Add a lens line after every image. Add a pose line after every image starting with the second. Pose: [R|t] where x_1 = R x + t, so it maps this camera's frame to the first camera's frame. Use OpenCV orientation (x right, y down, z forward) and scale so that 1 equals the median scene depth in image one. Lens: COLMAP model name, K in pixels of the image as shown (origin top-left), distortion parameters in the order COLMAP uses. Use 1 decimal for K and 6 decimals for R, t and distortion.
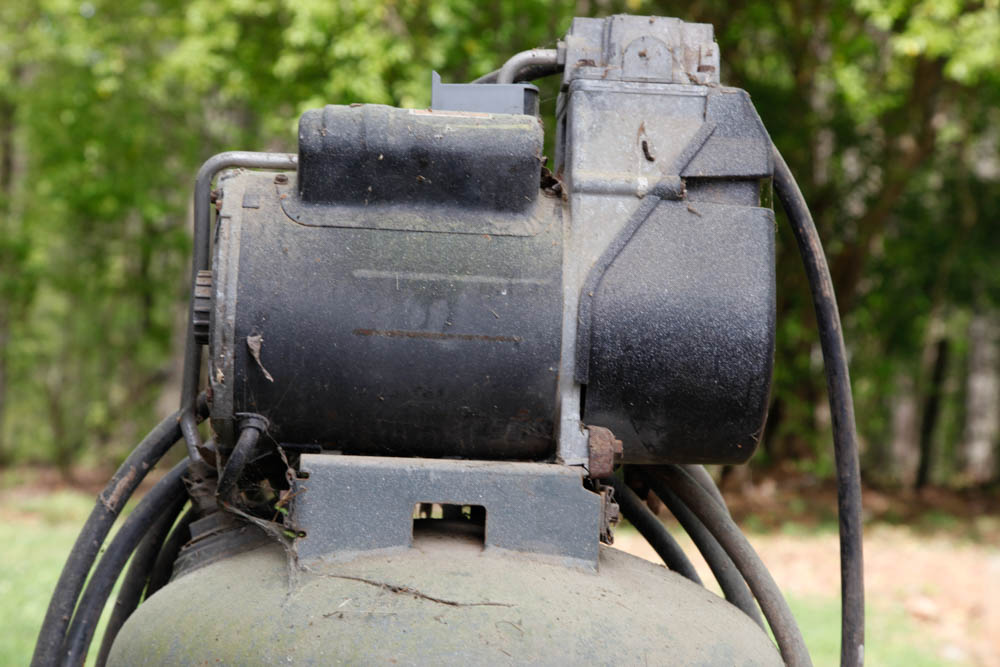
lens RADIAL K [[2131.1, 0, 500.0], [0, 2131.1, 333.5], [0, 0, 1]] dist [0.262509, 0.239455]
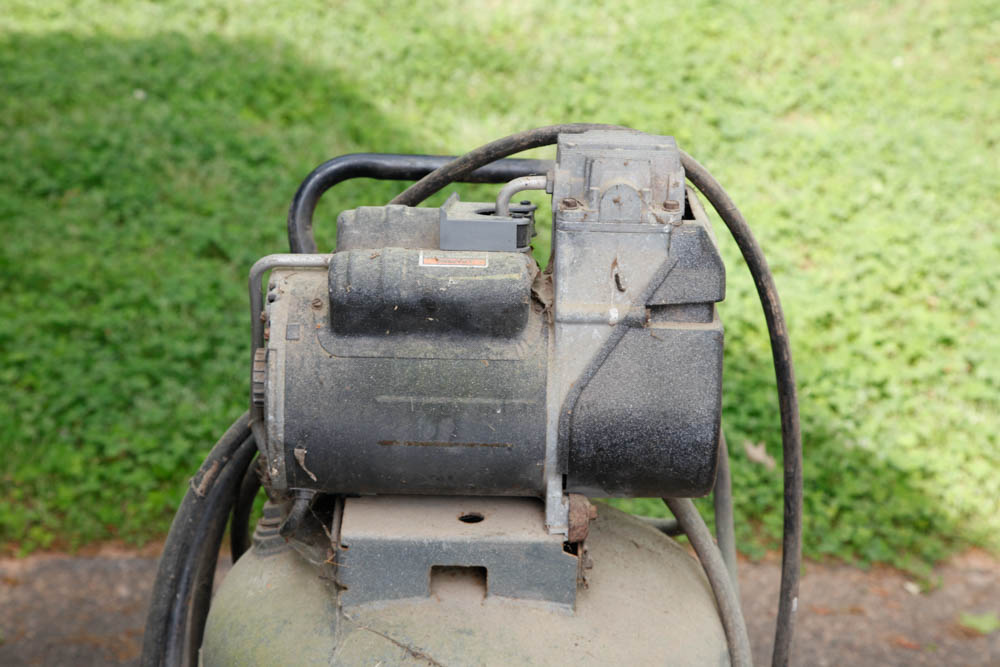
lens RADIAL K [[2131.1, 0, 500.0], [0, 2131.1, 333.5], [0, 0, 1]] dist [0.262509, 0.239455]
pose [[0.997988, 0.007857, -0.062907, 0.079399], [0.017627, 0.918775, 0.394388, -0.543723], [0.060896, -0.394704, 0.916788, -0.114019]]
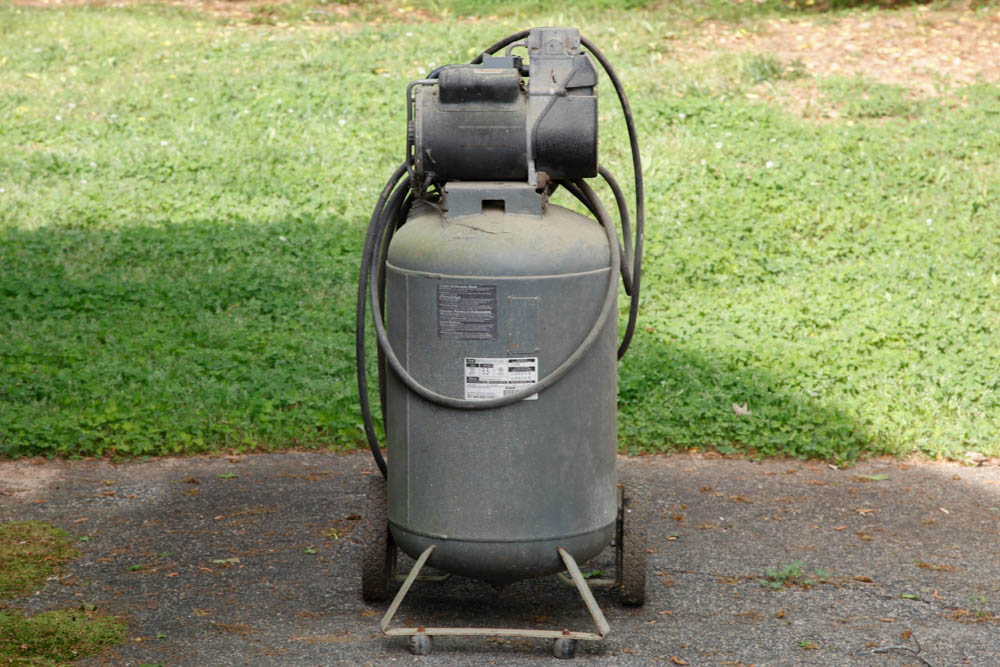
lens RADIAL K [[3291.7, 0, 500.0], [0, 3291.7, 333.5], [0, 0, 1]] dist [0.576956, 0.994410]
pose [[0.992546, -0.029602, -0.118223, 0.544444], [0.053924, 0.976601, 0.208190, -0.723890], [0.109293, -0.213013, 0.970917, -3.681735]]
